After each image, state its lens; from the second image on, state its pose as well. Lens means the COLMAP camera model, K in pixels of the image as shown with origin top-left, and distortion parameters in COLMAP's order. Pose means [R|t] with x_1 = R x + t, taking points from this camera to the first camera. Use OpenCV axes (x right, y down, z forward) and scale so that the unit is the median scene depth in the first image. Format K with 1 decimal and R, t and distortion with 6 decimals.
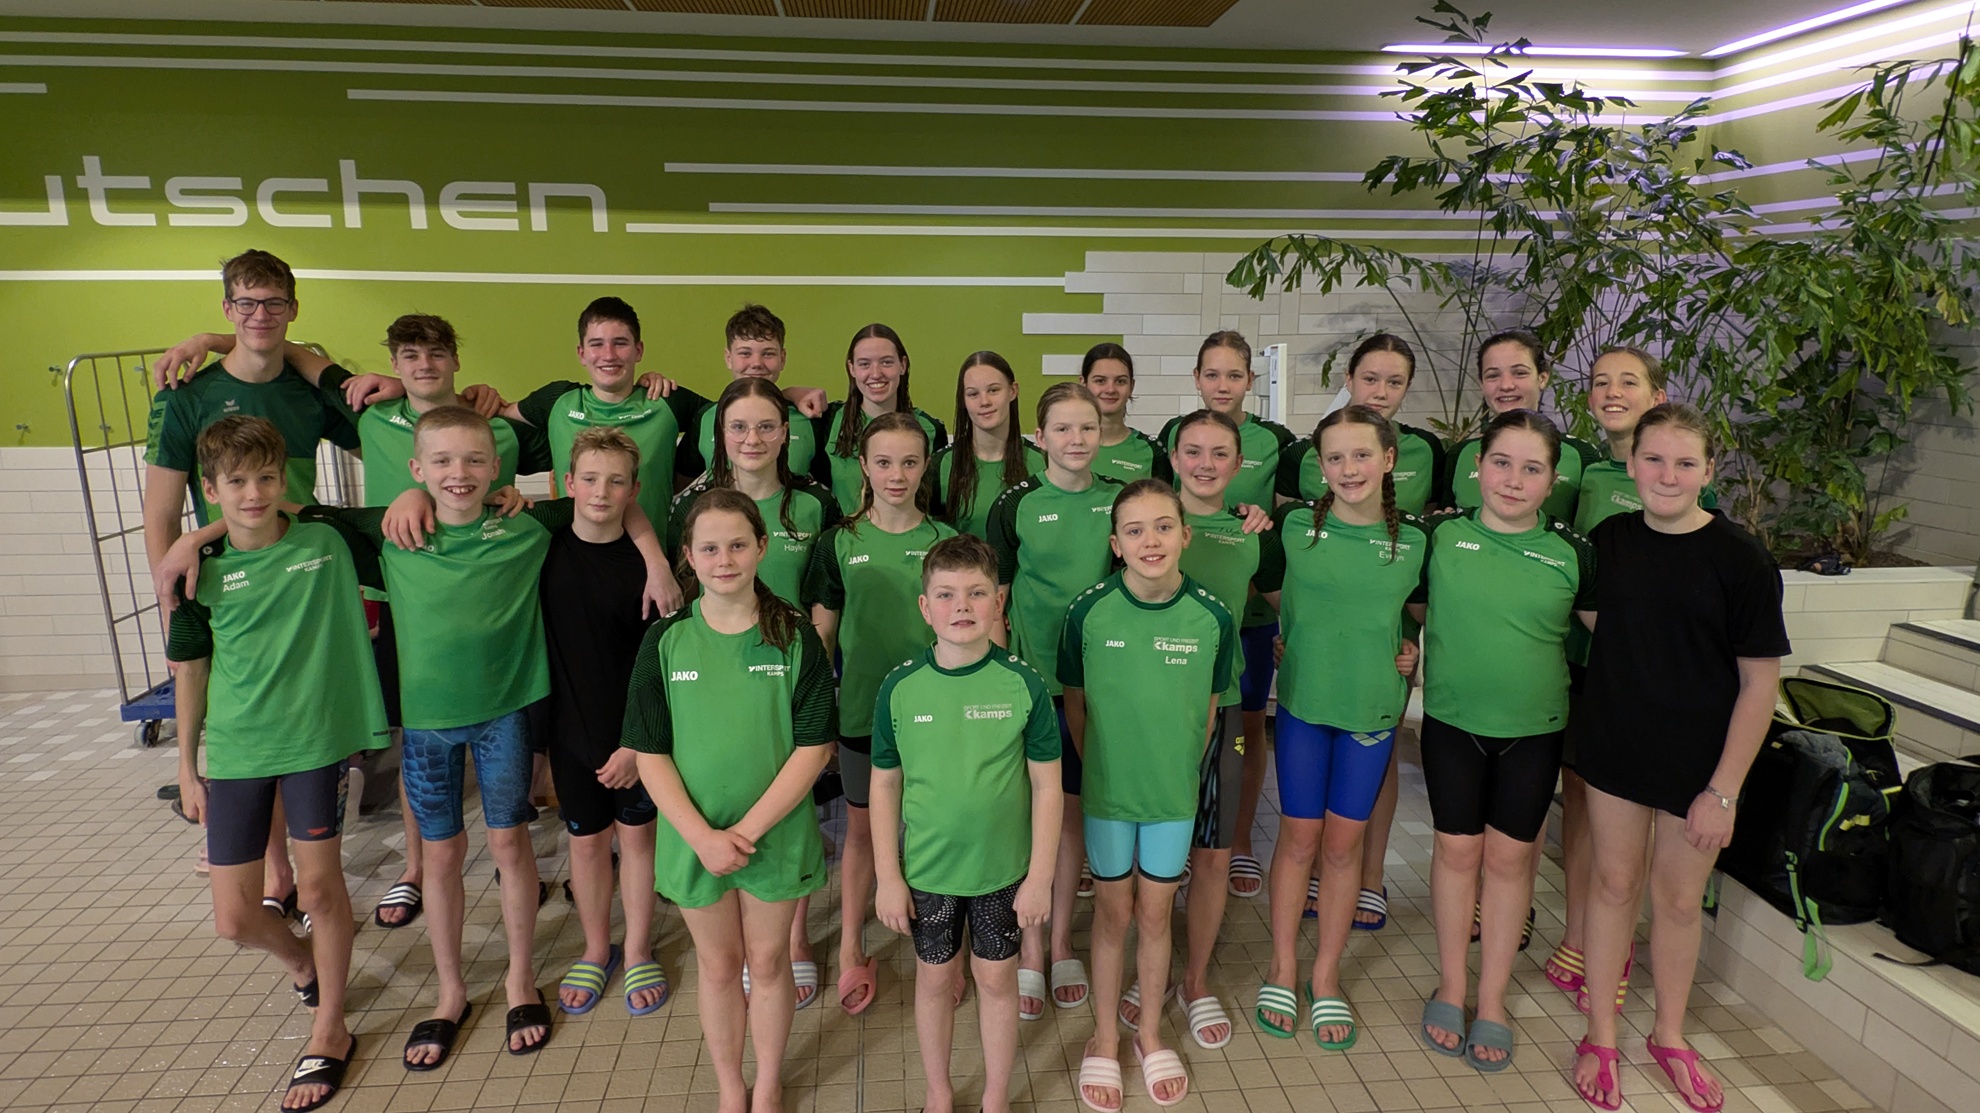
lens RADIAL K [[1071.3, 0, 983.7], [0, 1071.3, 531.7], [0, 0, 1]] dist [0.021383, -0.020646]
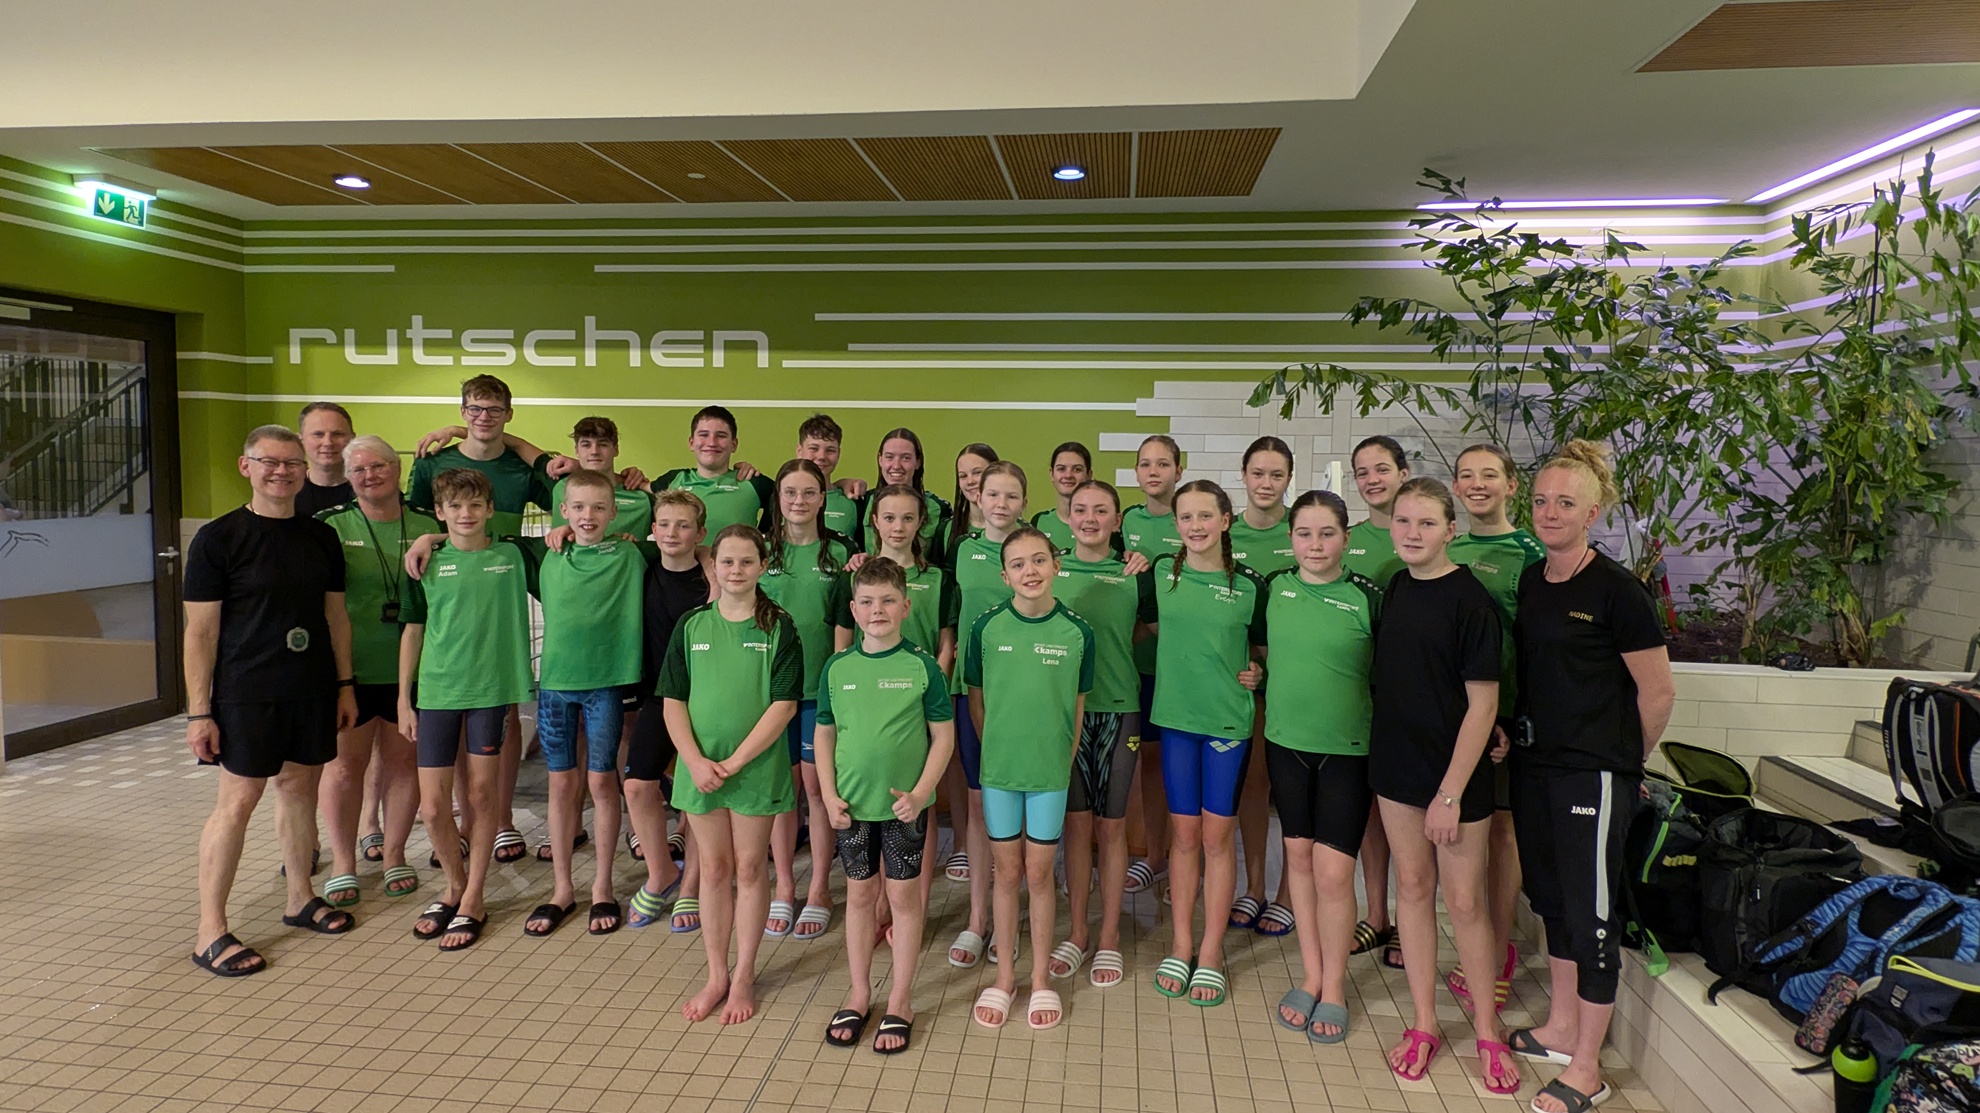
lens RADIAL K [[1071.3, 0, 983.7], [0, 1071.3, 531.7], [0, 0, 1]] dist [0.021383, -0.020646]
pose [[0.978809, 0.024430, -0.203311, 0.261380], [-0.049969, 0.991339, -0.121449, 0.088608], [0.198583, 0.129035, 0.971553, -0.251187]]
